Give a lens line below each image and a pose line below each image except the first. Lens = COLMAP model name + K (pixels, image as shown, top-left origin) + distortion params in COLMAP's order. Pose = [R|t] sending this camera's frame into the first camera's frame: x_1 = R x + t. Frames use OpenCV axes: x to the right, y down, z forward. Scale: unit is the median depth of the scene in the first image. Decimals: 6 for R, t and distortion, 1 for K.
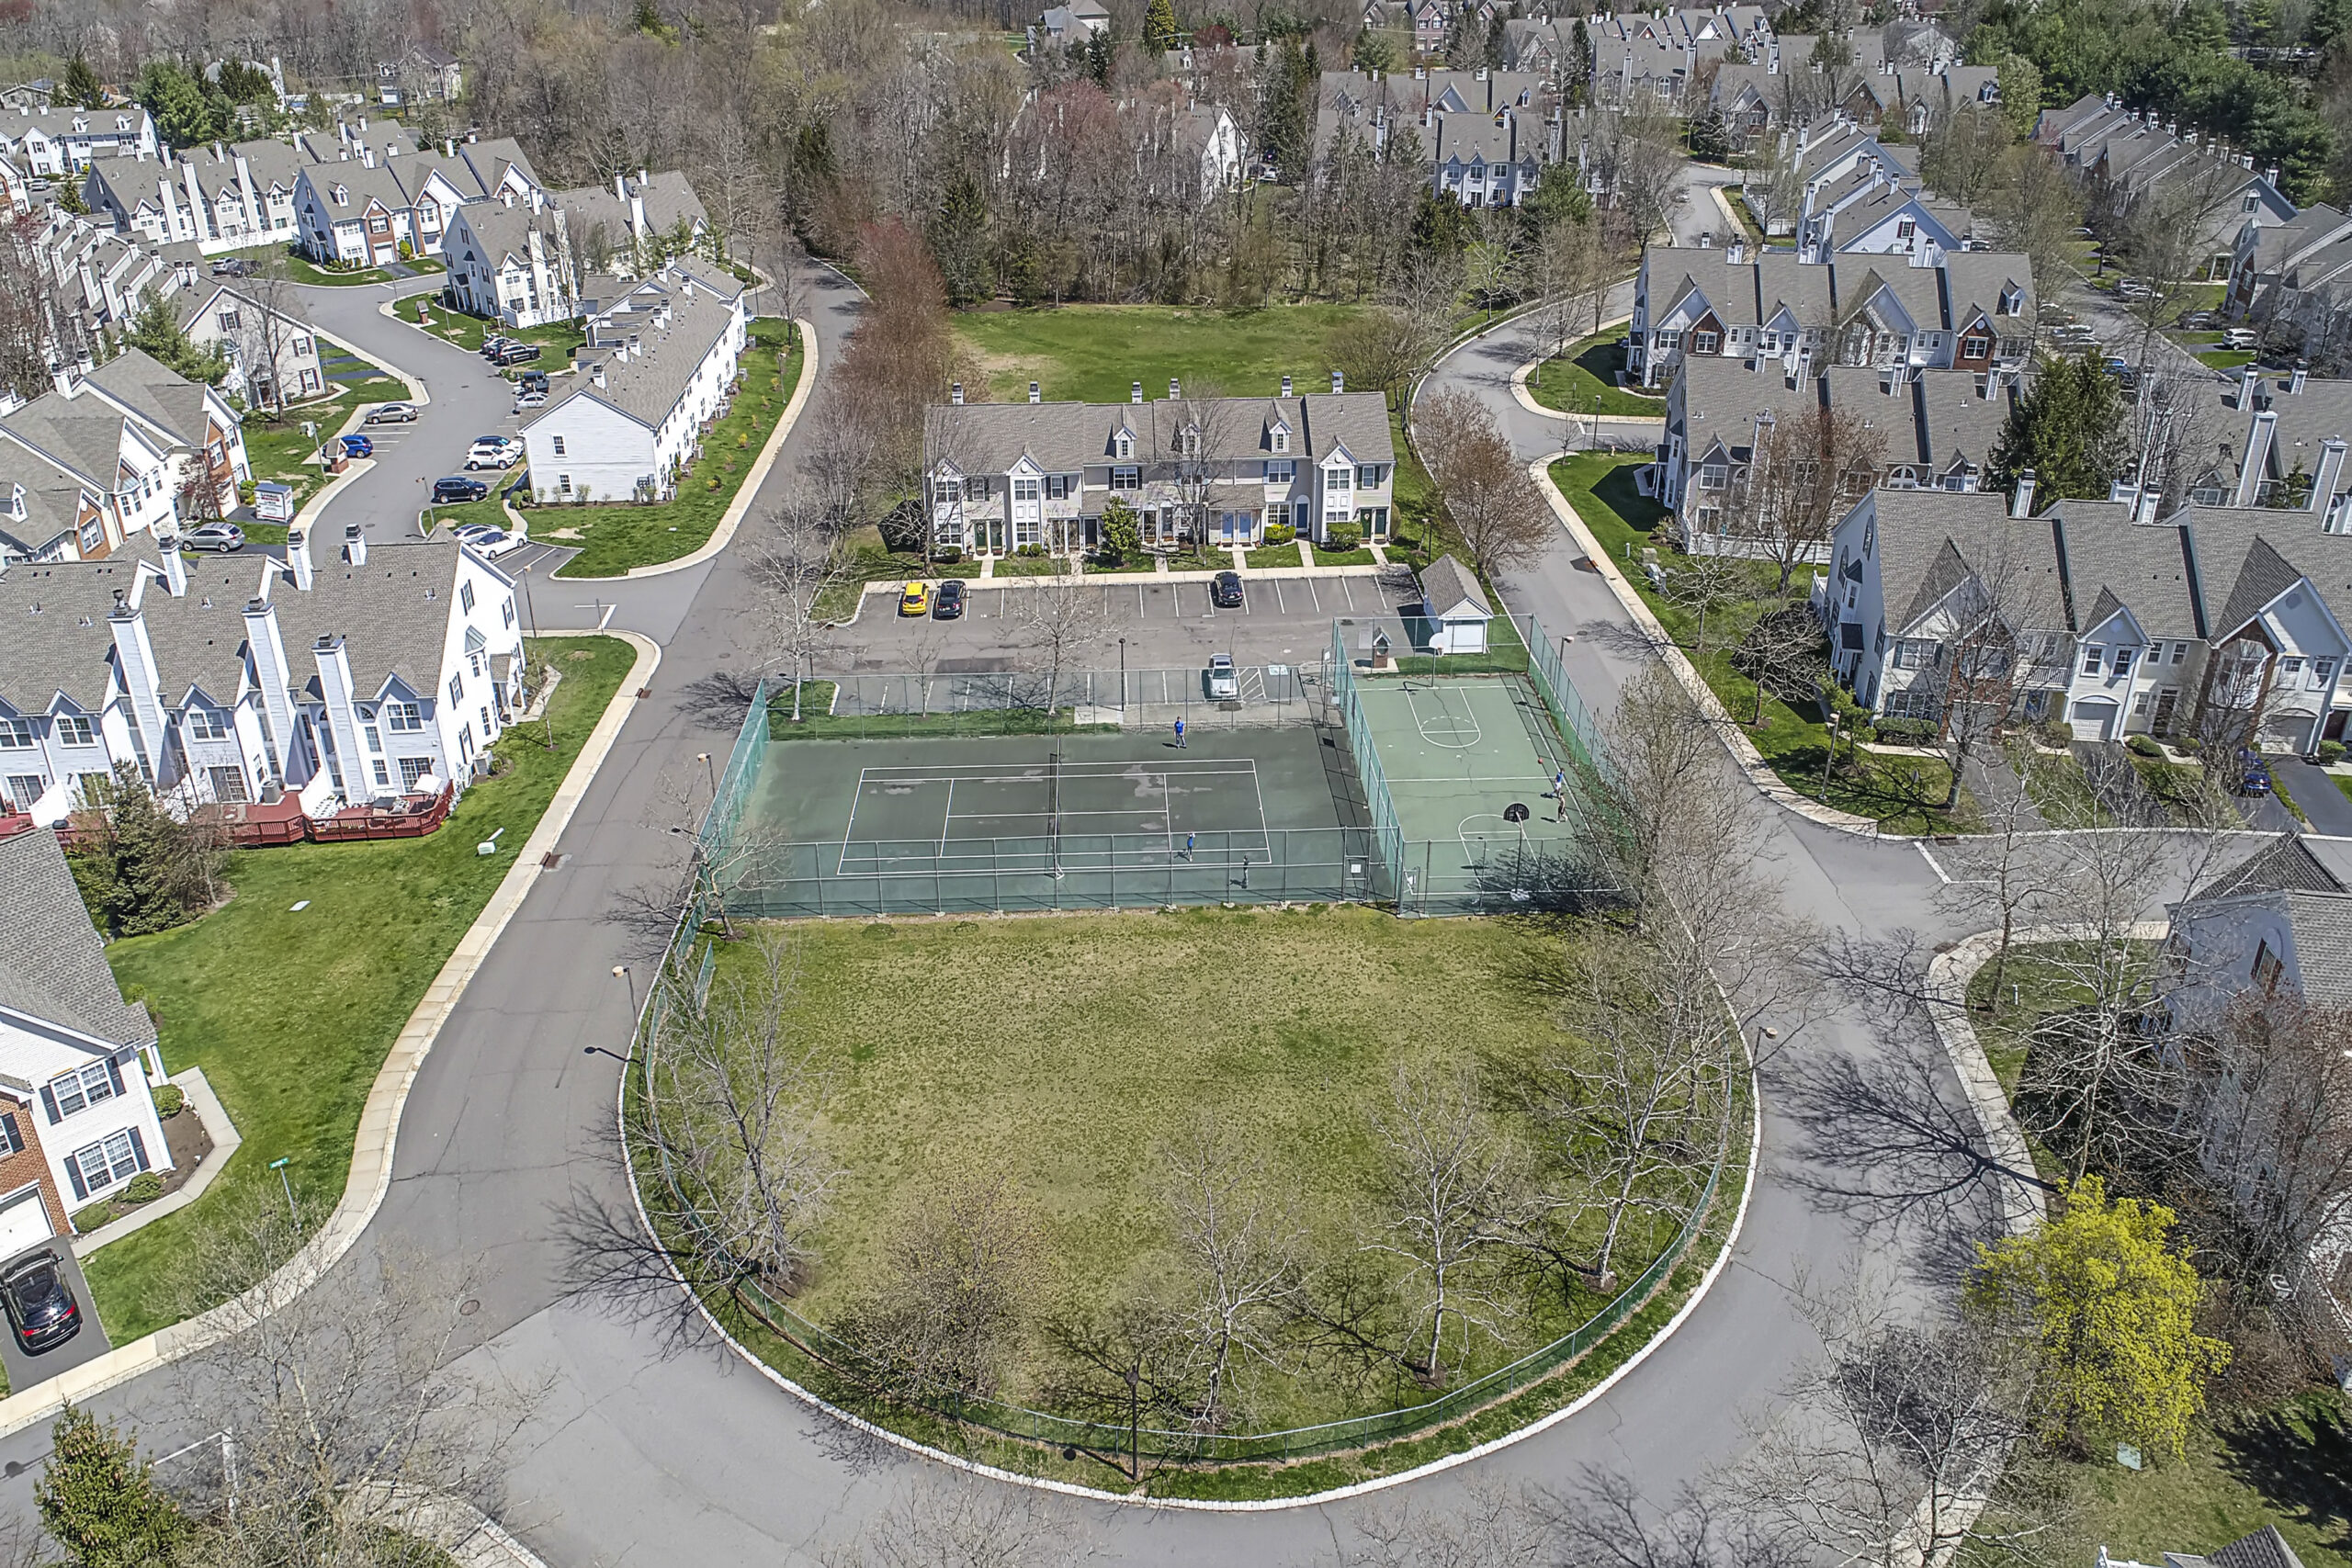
lens RADIAL K [[1809.1, 0, 1177.9], [0, 1809.1, 773.5], [0, 0, 1]] dist [0.000624, -0.009192]
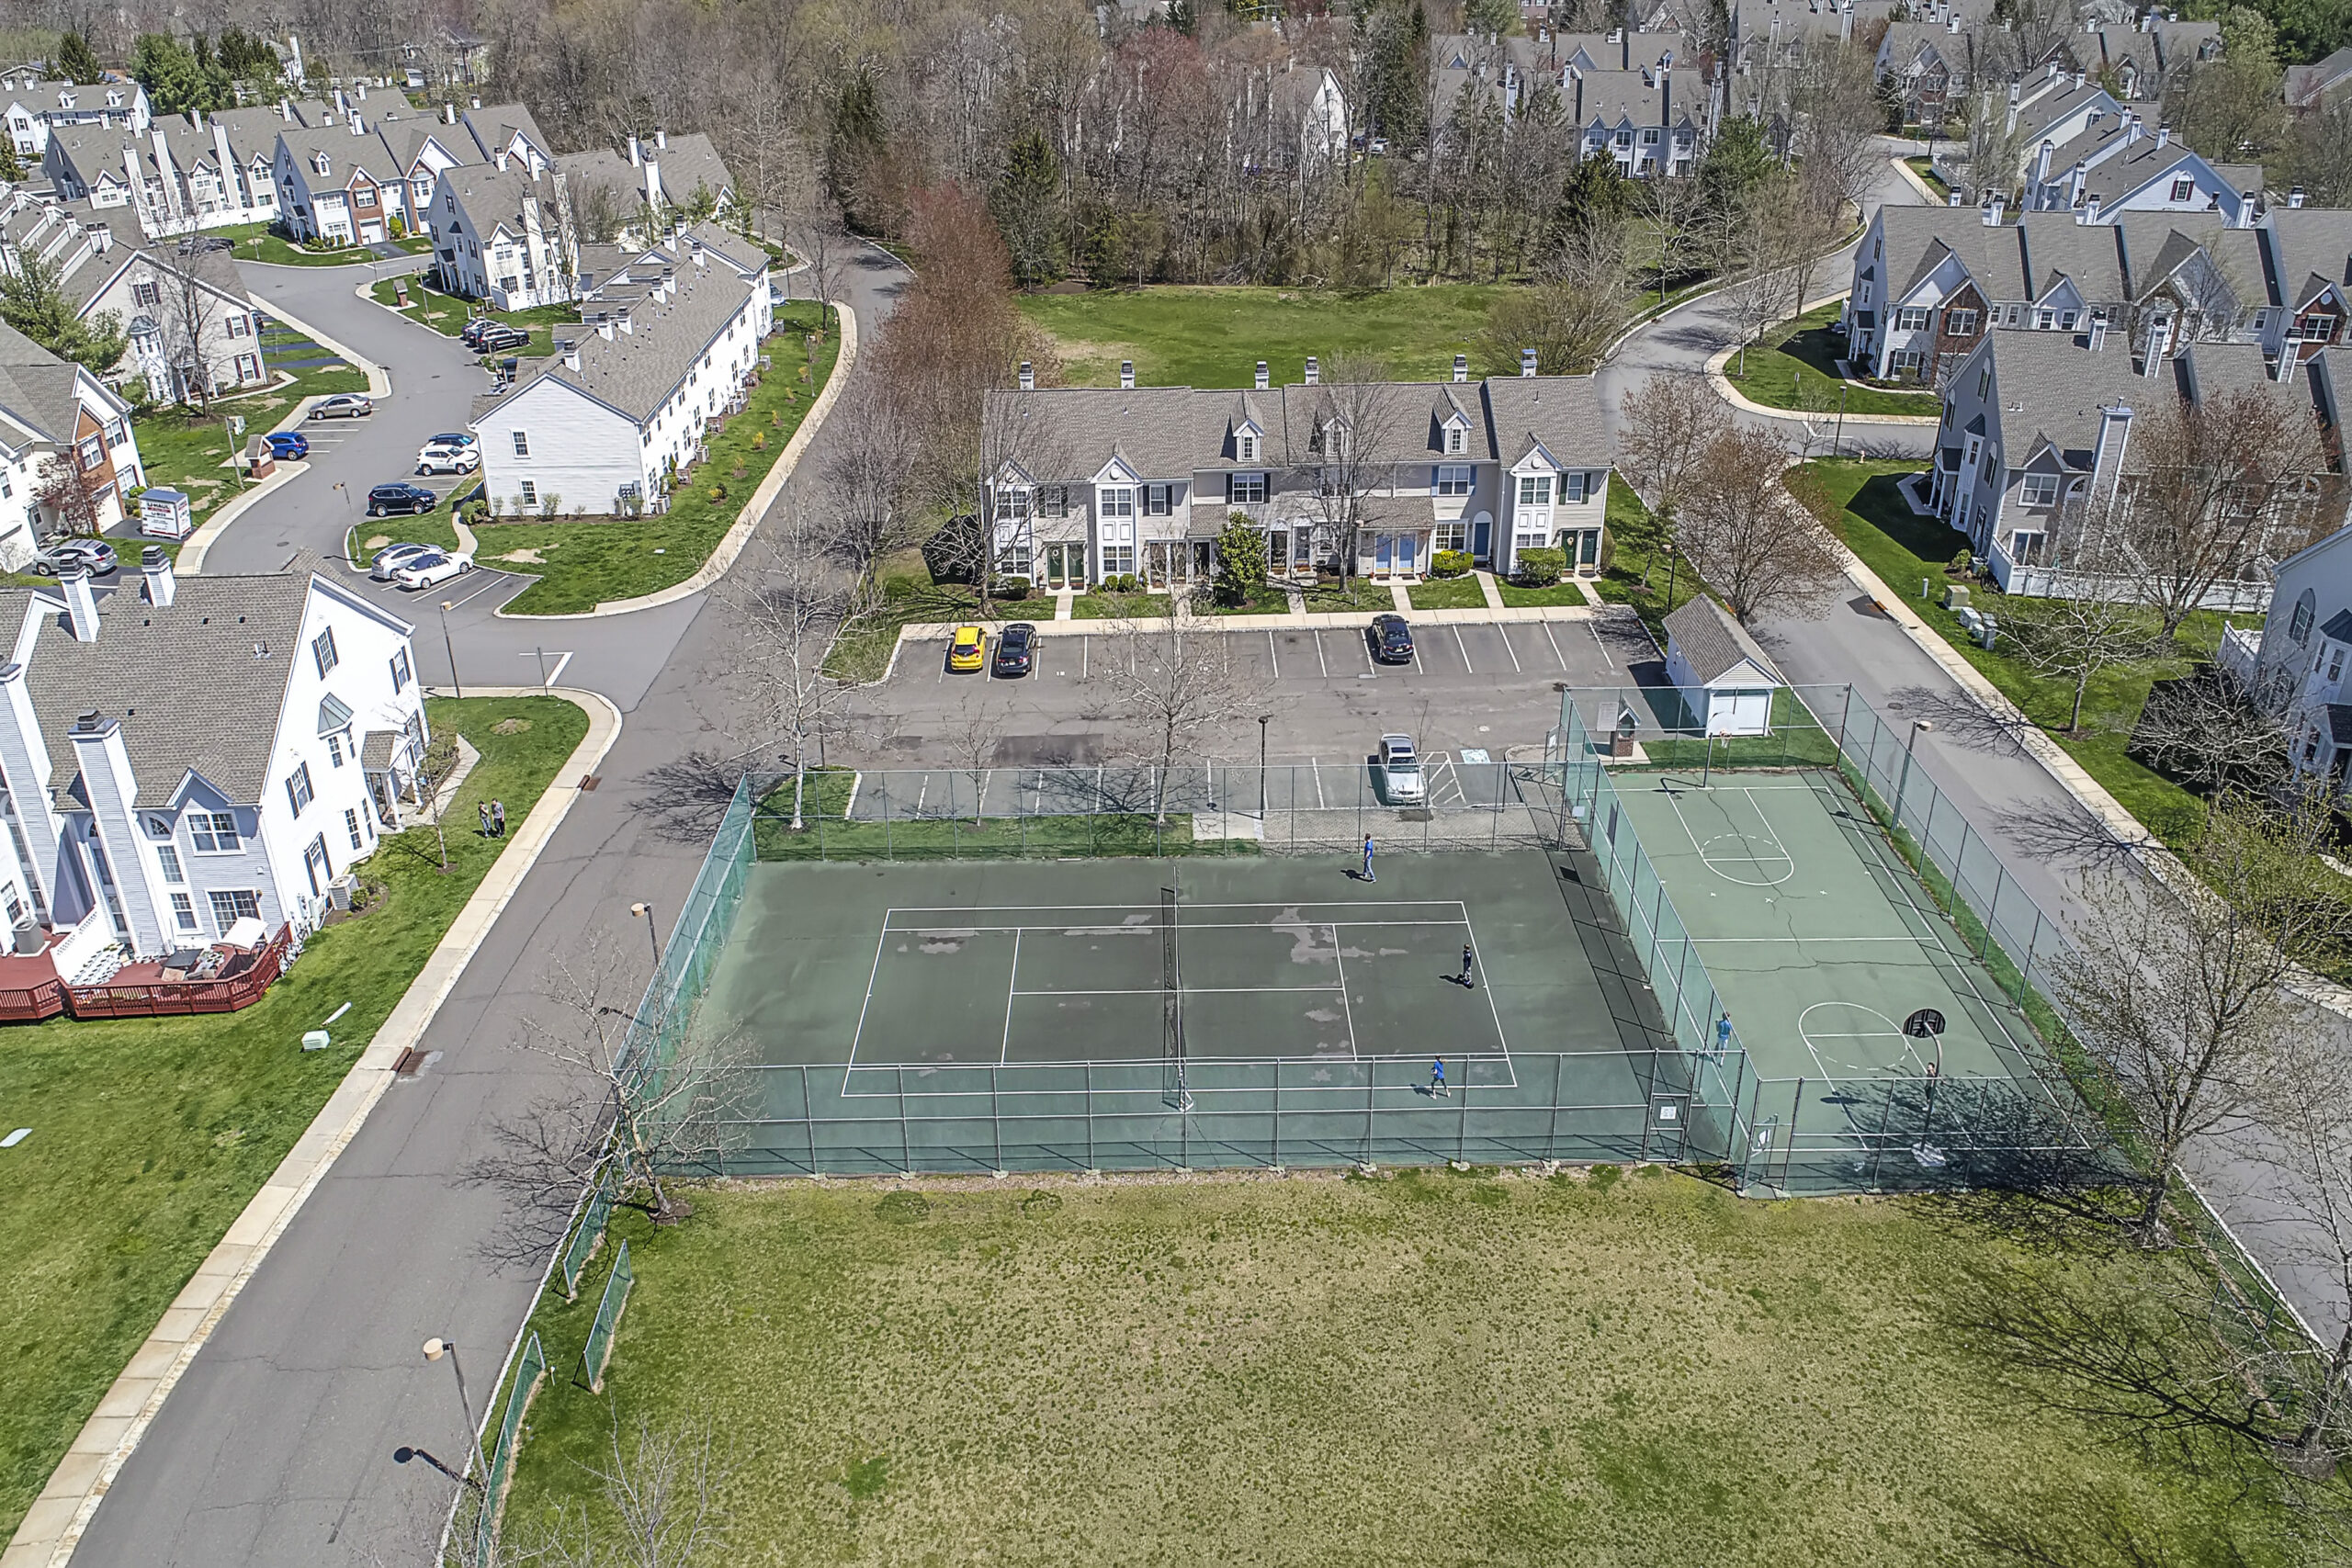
lens RADIAL K [[1809.1, 0, 1181.7], [0, 1809.1, 796.4], [0, 0, 1]] dist [0.000624, -0.009192]
pose [[0.999562, 0.009578, -0.028017, -0.034790], [-0.009477, 0.999948, 0.003737, -0.037916], [0.028052, -0.003470, 0.999600, 0.249525]]
